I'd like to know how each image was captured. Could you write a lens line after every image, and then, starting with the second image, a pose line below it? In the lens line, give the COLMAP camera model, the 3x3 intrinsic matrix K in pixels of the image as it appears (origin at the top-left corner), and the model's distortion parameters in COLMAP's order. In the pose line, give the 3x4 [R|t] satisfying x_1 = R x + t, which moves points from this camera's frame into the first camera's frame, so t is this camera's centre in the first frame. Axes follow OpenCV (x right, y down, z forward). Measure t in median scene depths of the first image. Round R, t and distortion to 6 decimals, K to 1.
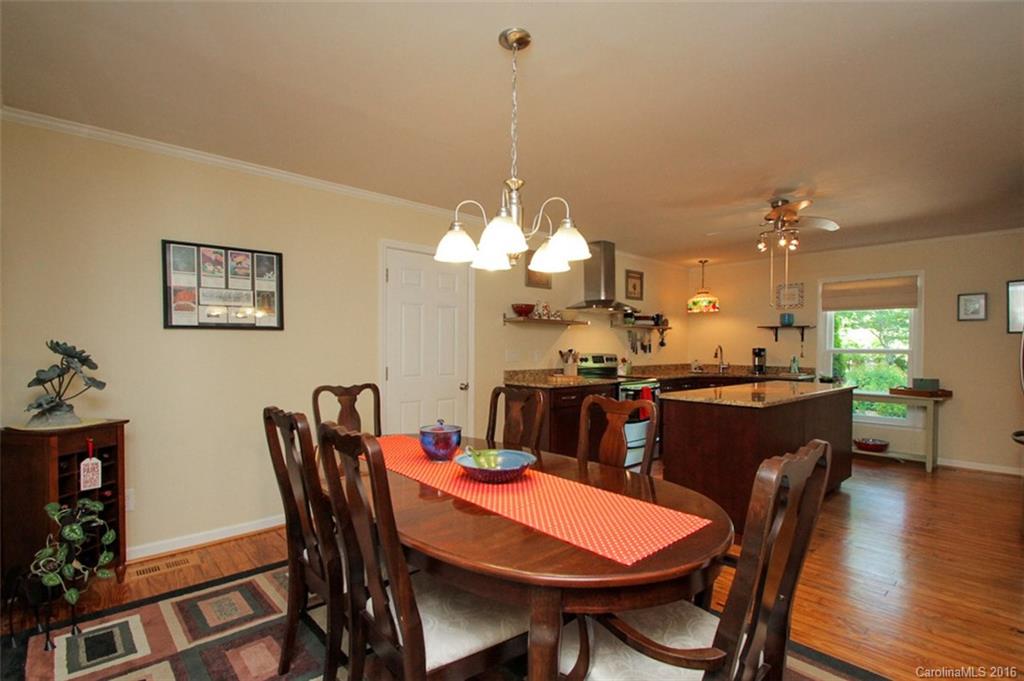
lens RADIAL K [[491.9, 0, 512.4], [0, 491.9, 345.9], [0, 0, 1]] dist [-0.017532, -0.002781]
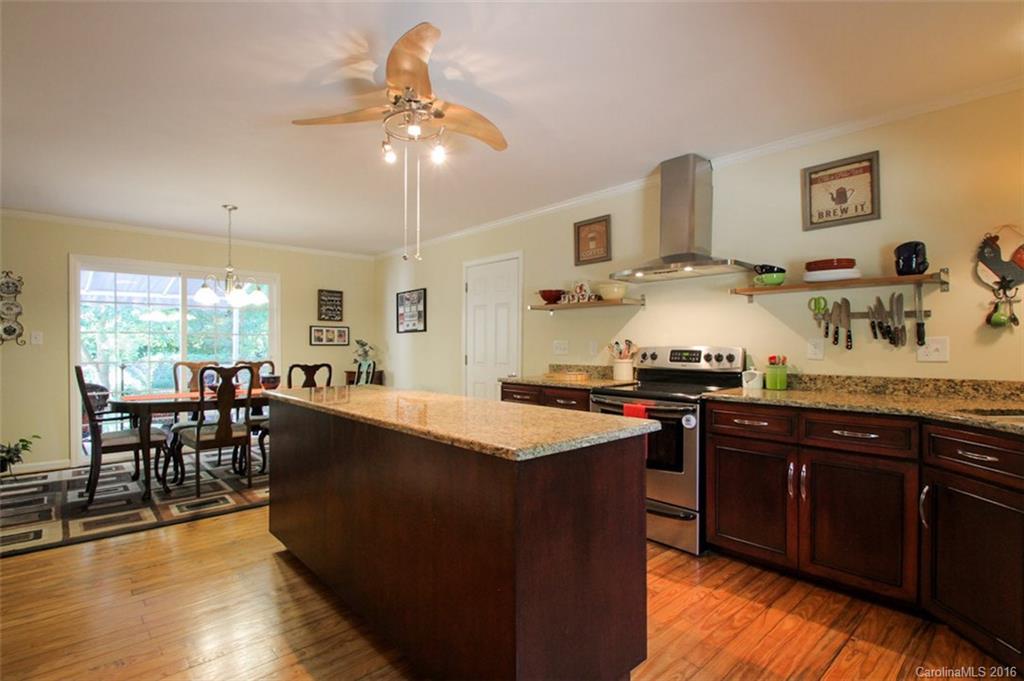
lens RADIAL K [[491.9, 0, 517.1], [0, 491.9, 345.4], [0, 0, 1]] dist [-0.017532, -0.002781]
pose [[-0.010580, 0.000046, -0.999944, 0.713200], [0.009156, 0.999958, -0.000051, 0.011131], [0.999902, -0.009156, -0.010580, 0.741234]]
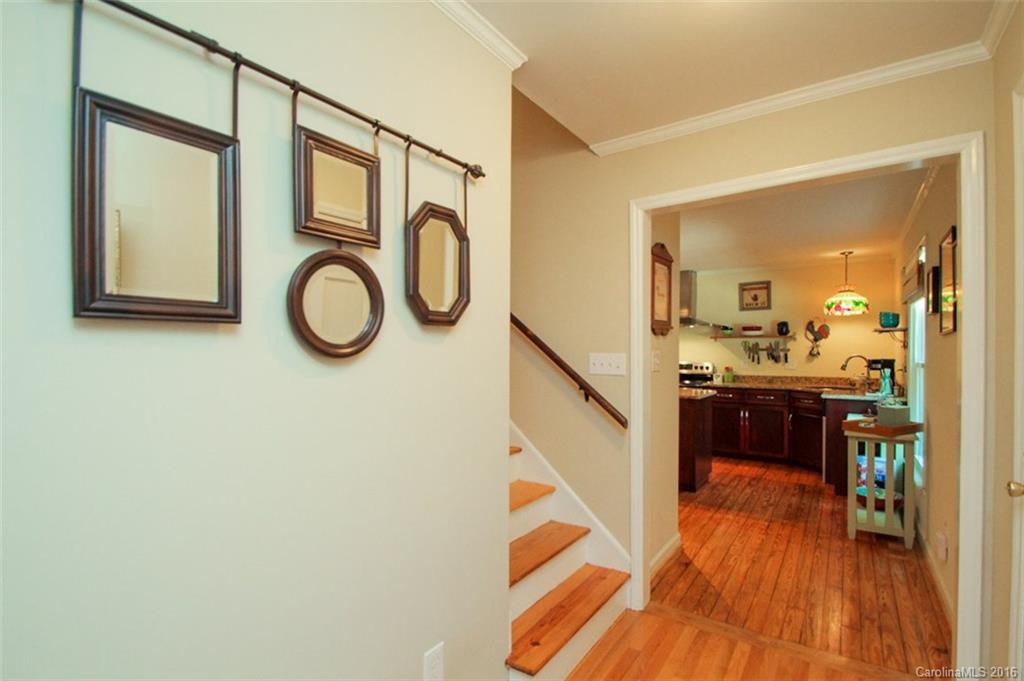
lens RADIAL K [[491.9, 0, 505.4], [0, 491.9, 347.4], [0, 0, 1]] dist [-0.017532, -0.002781]
pose [[0.207201, -0.009430, -0.978253, 1.170762], [0.001842, 0.999956, -0.009249, -0.009360], [0.978297, 0.000115, 0.207209, 0.298446]]
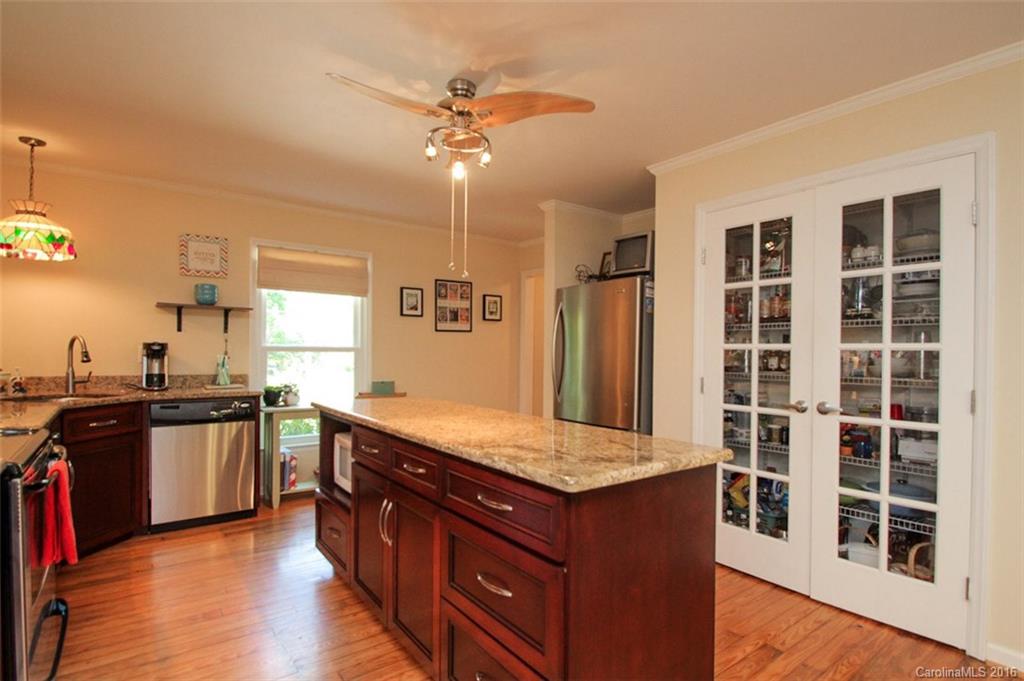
lens RADIAL K [[516.6, 0, 512.5], [0, 516.6, 347.1], [0, 0, 1]] dist [0.000843, 0.000049]
pose [[0.108455, 0.006243, 0.994082, -0.018338], [-0.010382, 0.999933, -0.005147, 0.008846], [-0.994047, -0.009762, 0.108513, 0.581623]]
